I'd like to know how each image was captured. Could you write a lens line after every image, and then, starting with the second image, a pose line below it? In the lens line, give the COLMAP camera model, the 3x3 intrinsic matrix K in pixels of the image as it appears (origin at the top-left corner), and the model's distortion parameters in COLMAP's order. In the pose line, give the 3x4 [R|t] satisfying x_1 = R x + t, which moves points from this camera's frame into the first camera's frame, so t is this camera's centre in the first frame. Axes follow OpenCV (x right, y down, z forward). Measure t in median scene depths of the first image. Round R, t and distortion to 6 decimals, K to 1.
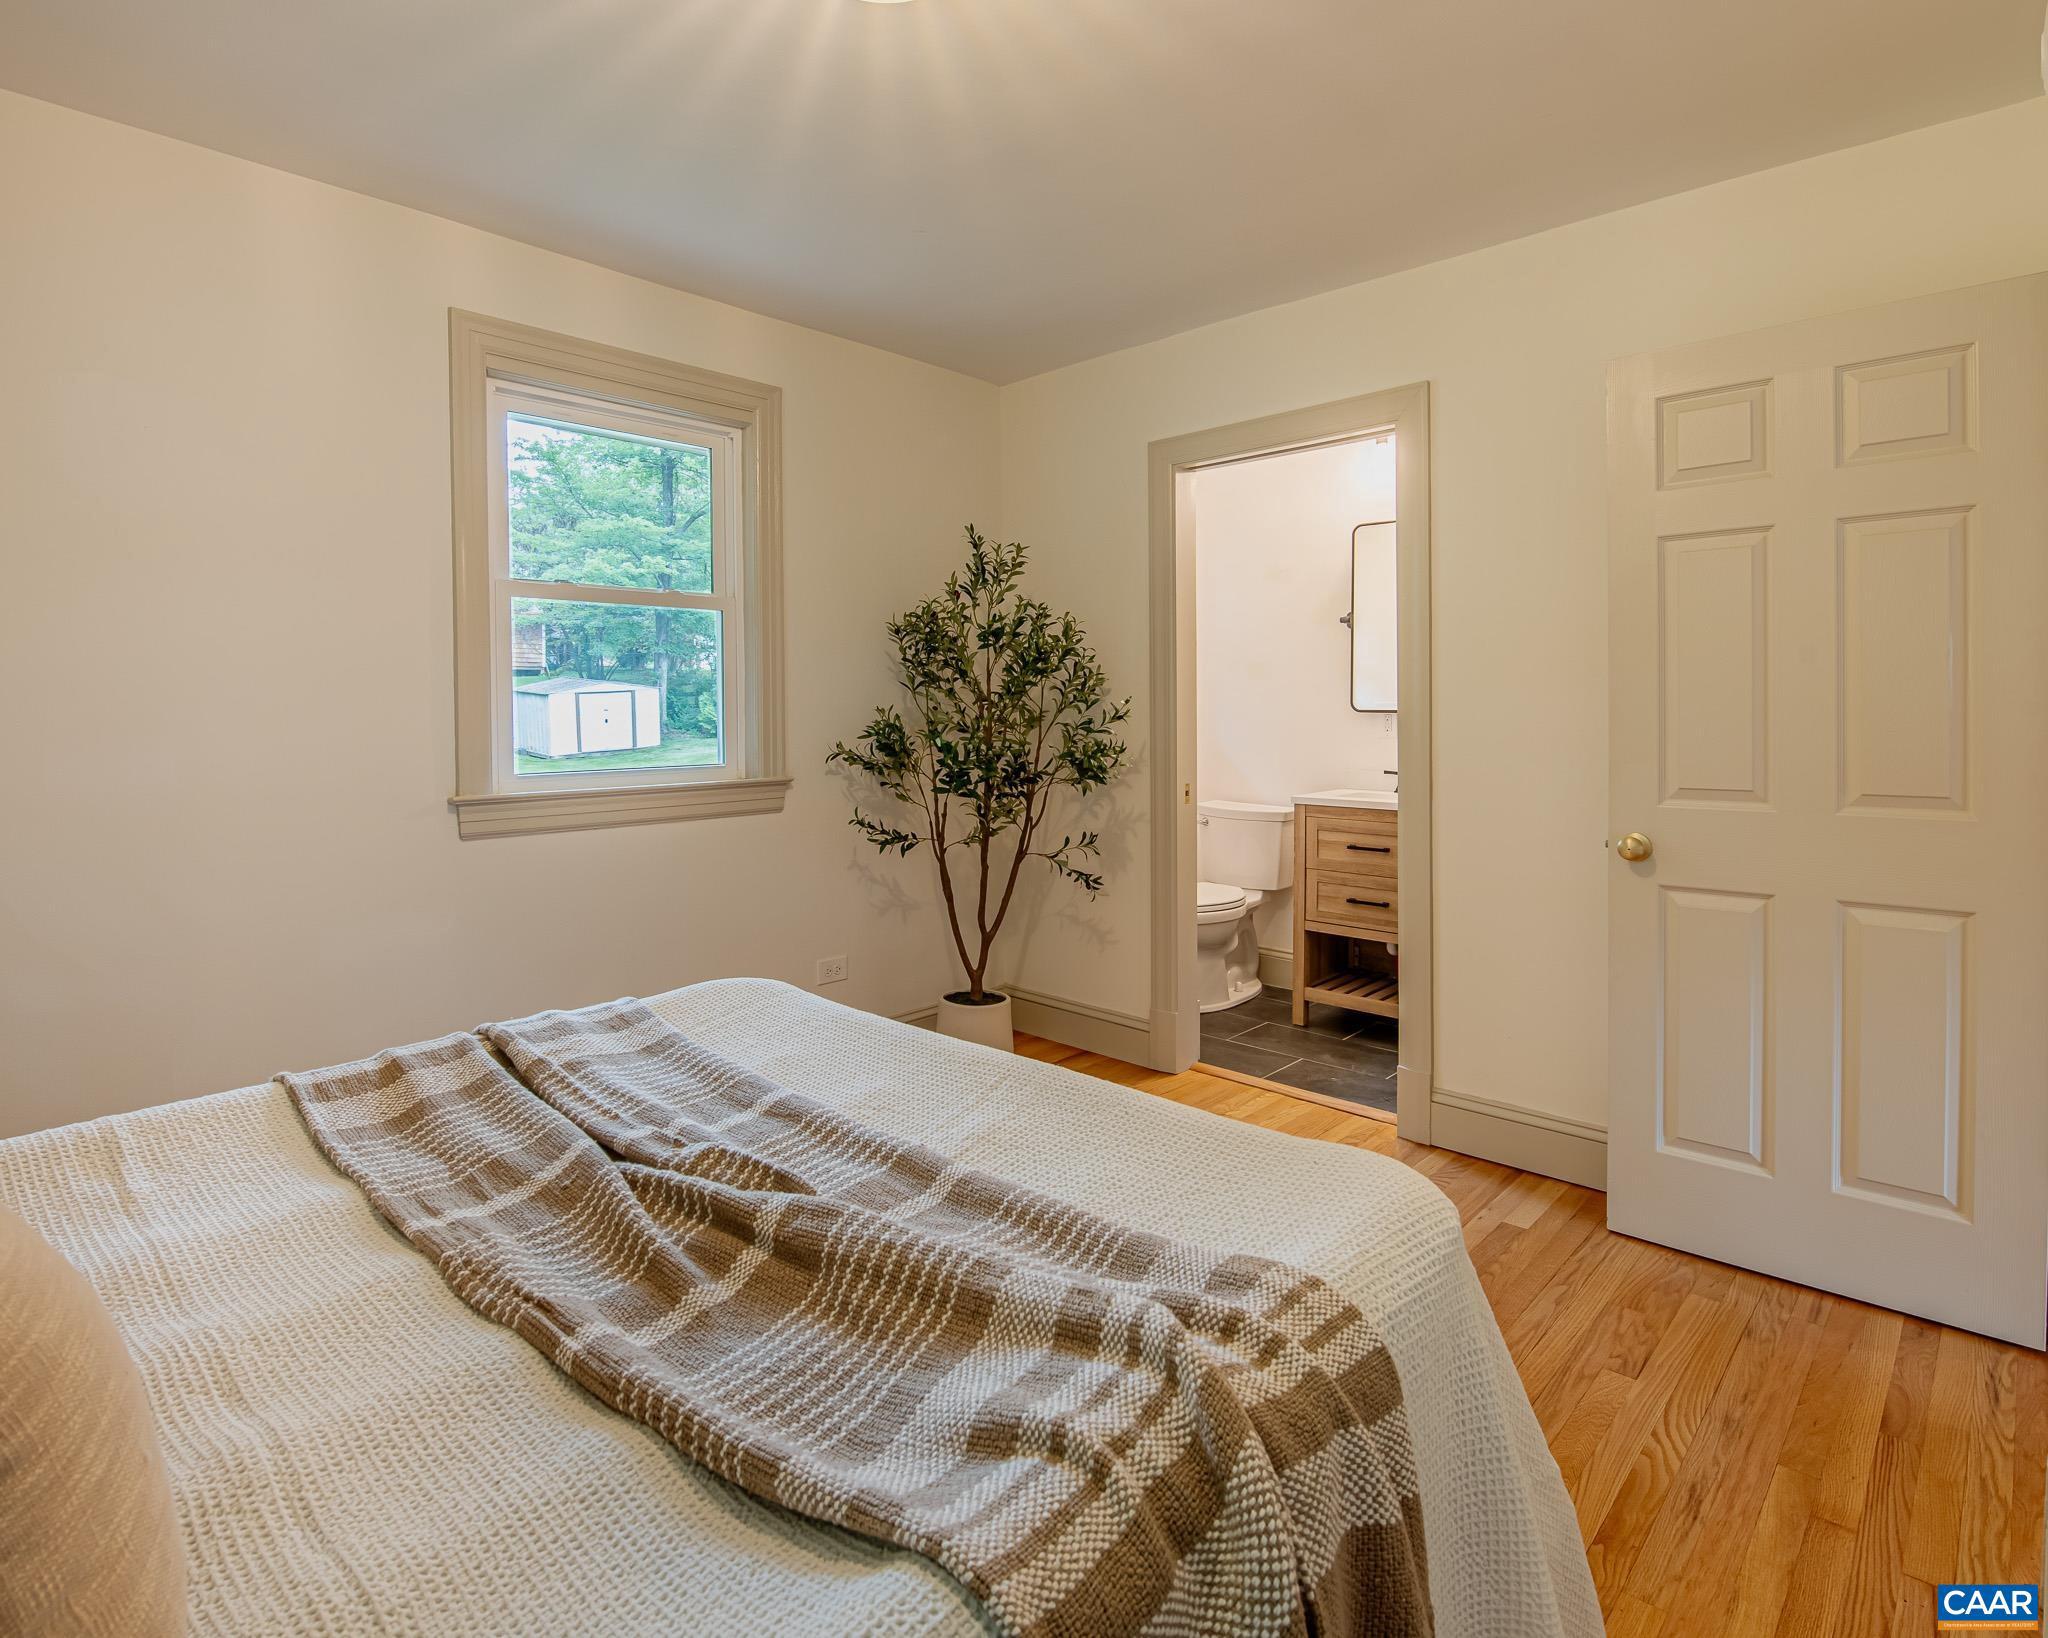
lens RADIAL K [[1079.4, 0, 1022.1], [0, 1079.4, 729.0], [0, 0, 1]] dist [0.000517, -0.000030]
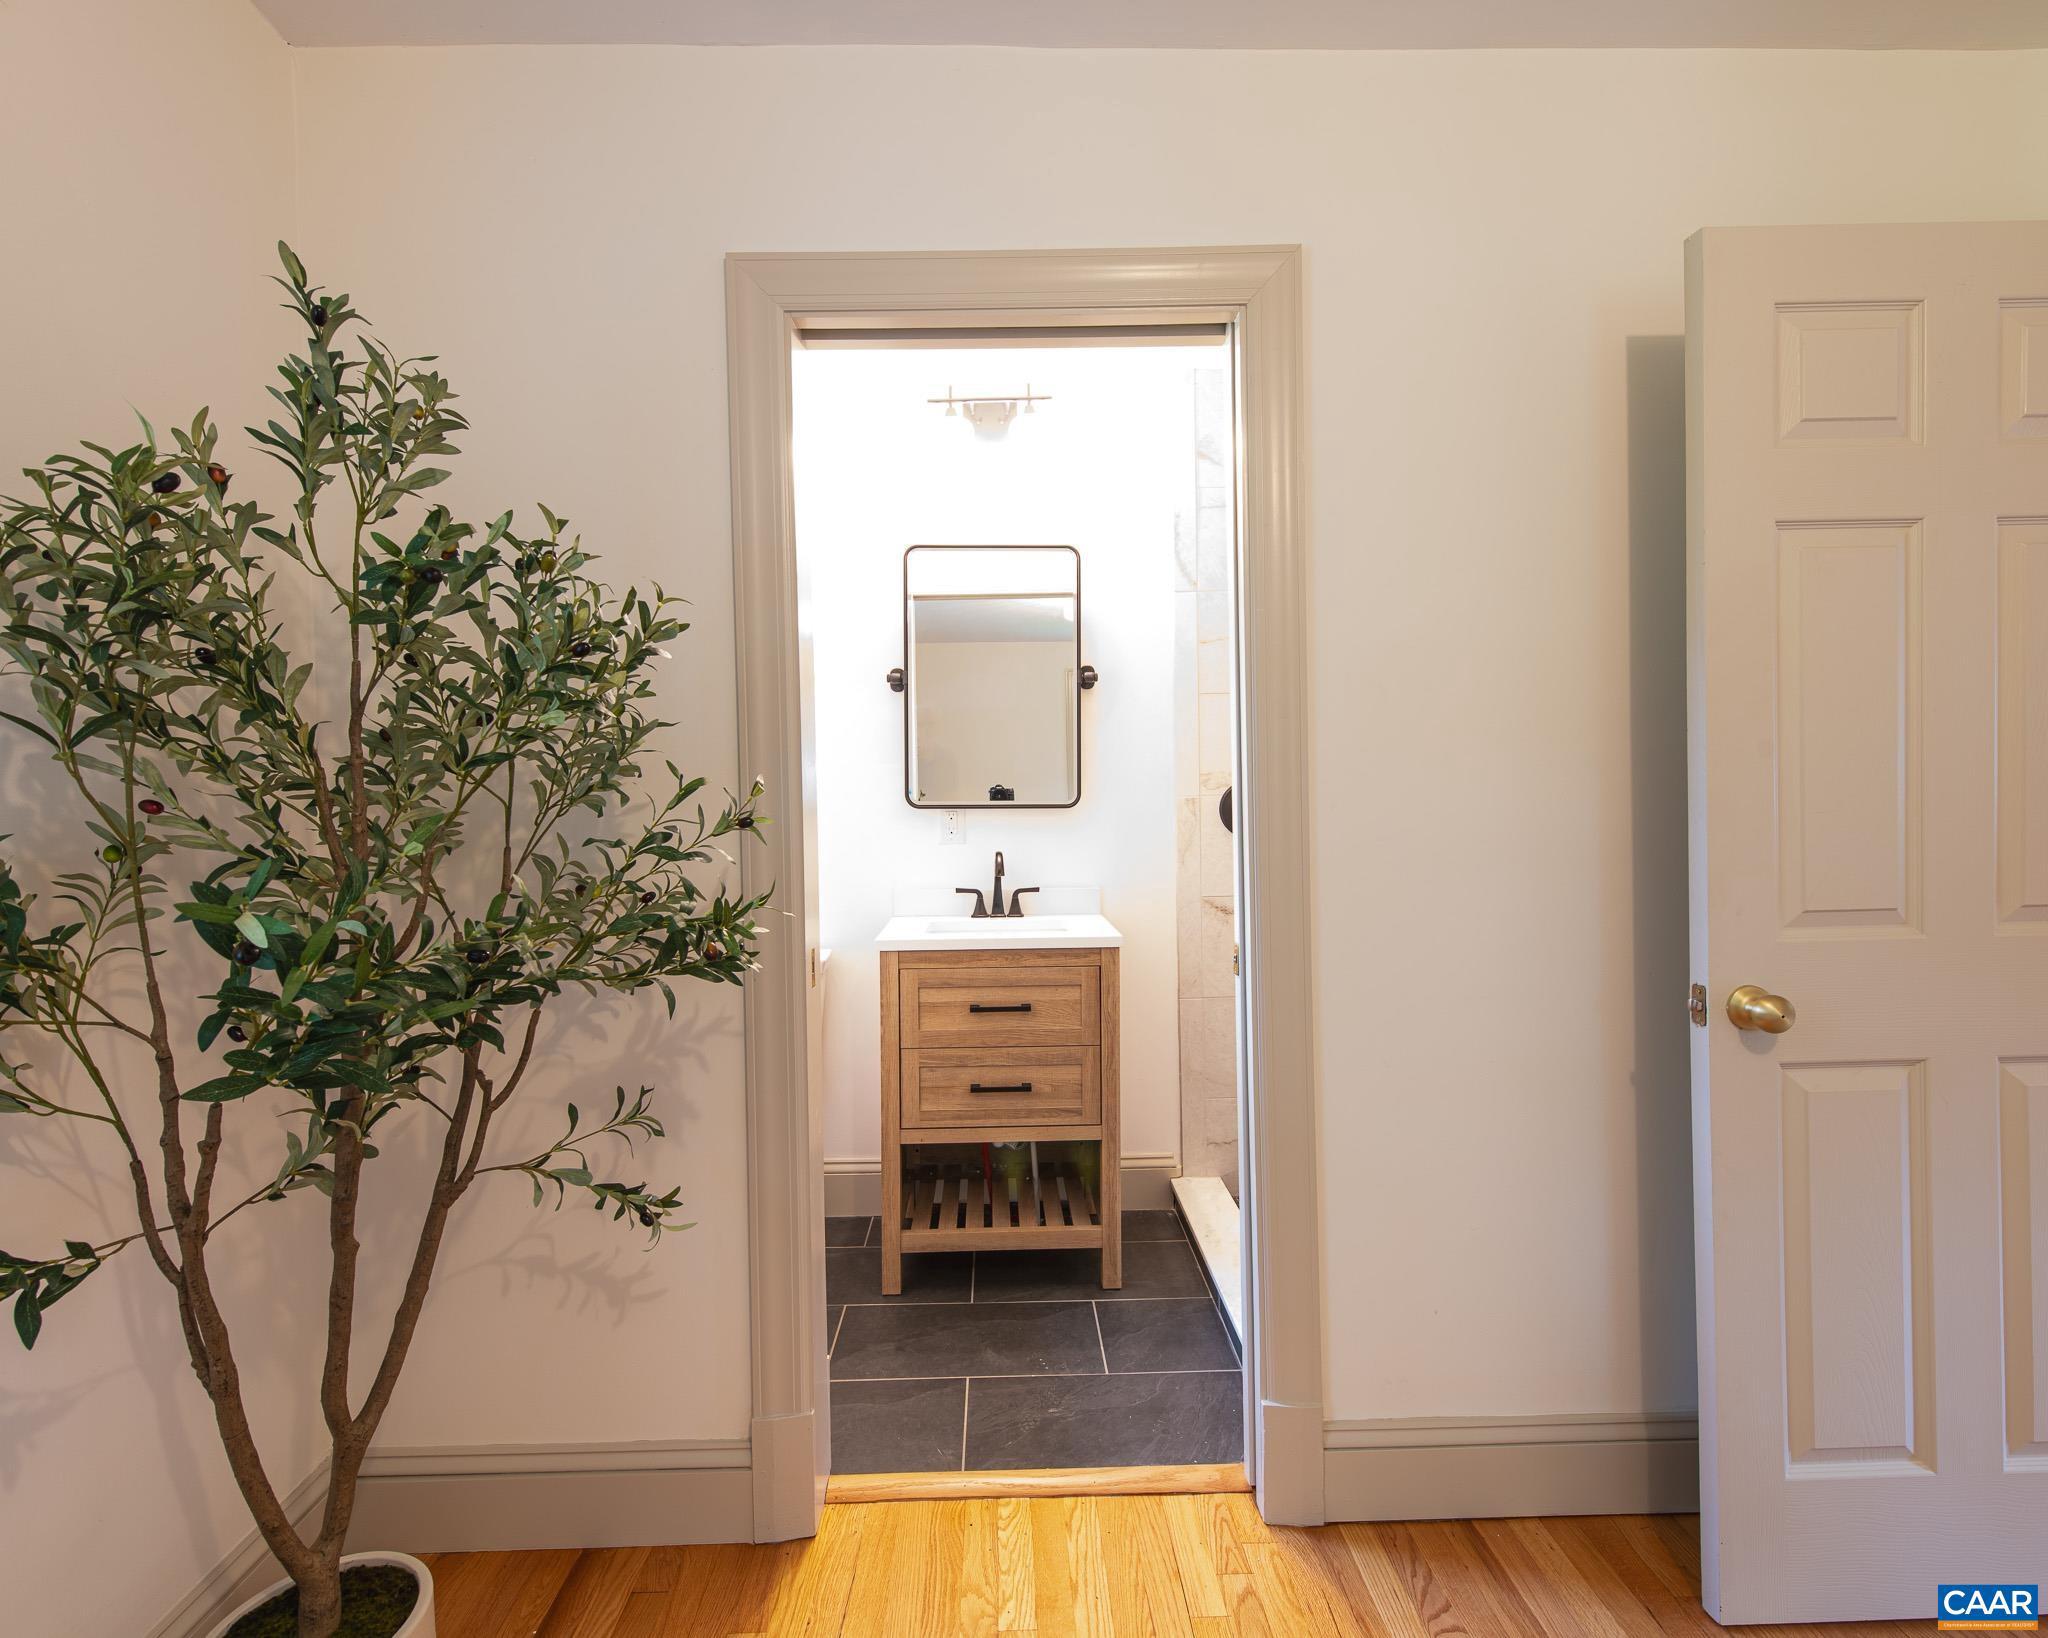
lens RADIAL K [[939.7, 0, 1000.7], [0, 939.7, 814.8], [0, 0, 1]] dist [0.004697, -0.000156]
pose [[0.724587, -0.017061, 0.688972, -0.086680], [0.025565, 0.999671, -0.002131, -0.009521], [-0.688709, 0.019158, 0.724785, 0.598029]]
